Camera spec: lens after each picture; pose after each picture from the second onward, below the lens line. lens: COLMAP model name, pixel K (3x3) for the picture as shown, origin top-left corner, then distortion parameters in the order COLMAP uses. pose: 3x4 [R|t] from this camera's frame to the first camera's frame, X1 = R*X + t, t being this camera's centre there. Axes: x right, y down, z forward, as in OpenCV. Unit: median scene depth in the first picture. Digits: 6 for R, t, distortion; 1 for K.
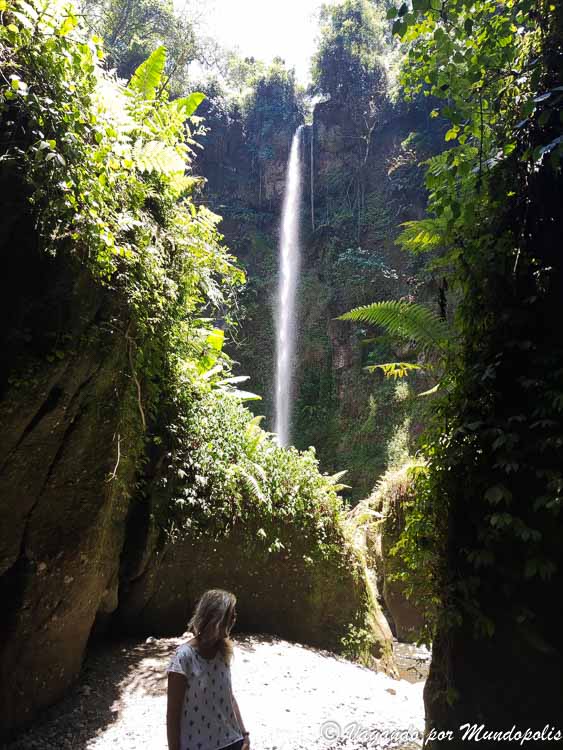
lens RADIAL K [[833.1, 0, 281.5], [0, 833.1, 375.0], [0, 0, 1]] dist [0.424369, -0.004328]
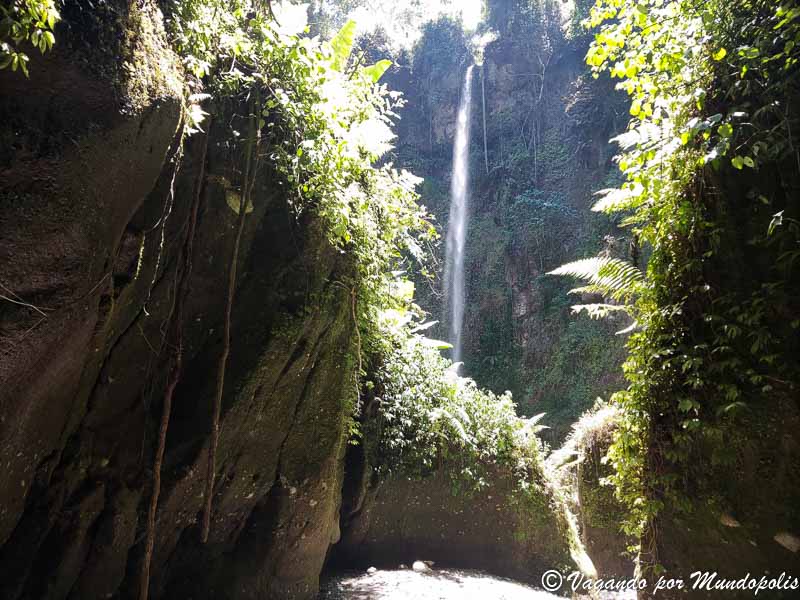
lens RADIAL K [[888.6, 0, 400.0], [0, 888.6, 300.0], [0, 0, 1]] dist [0.424369, -0.004328]
pose [[0.997579, -0.034709, -0.060261, -0.028794], [0.032922, 0.998995, -0.030411, 0.002664], [0.061256, 0.028353, 0.997719, -0.133740]]
